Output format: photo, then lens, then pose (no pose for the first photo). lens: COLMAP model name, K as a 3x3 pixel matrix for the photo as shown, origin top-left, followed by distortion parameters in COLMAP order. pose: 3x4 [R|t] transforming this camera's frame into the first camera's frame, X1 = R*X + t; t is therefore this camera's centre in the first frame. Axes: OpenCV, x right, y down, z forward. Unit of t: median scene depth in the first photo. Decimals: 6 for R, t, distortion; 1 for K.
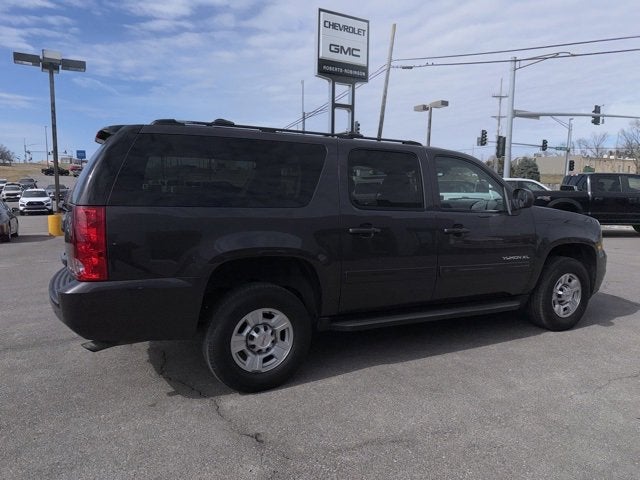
lens RADIAL K [[453.5, 0, 320.0], [0, 453.5, 240.0], [0, 0, 1]] dist [0.034419, -0.036448]
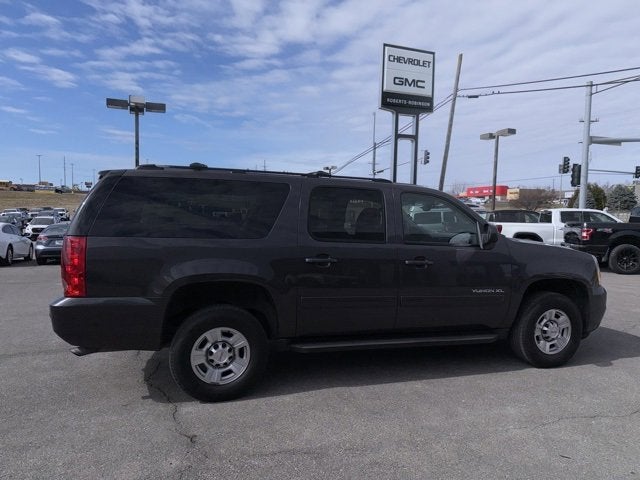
lens RADIAL K [[453.5, 0, 320.0], [0, 453.5, 240.0], [0, 0, 1]] dist [0.034419, -0.036448]
pose [[0.984672, 0.016085, -0.173673, 0.208406], [-0.026533, 0.997964, -0.058002, -0.005310], [0.172387, 0.061721, 0.983094, -0.061613]]
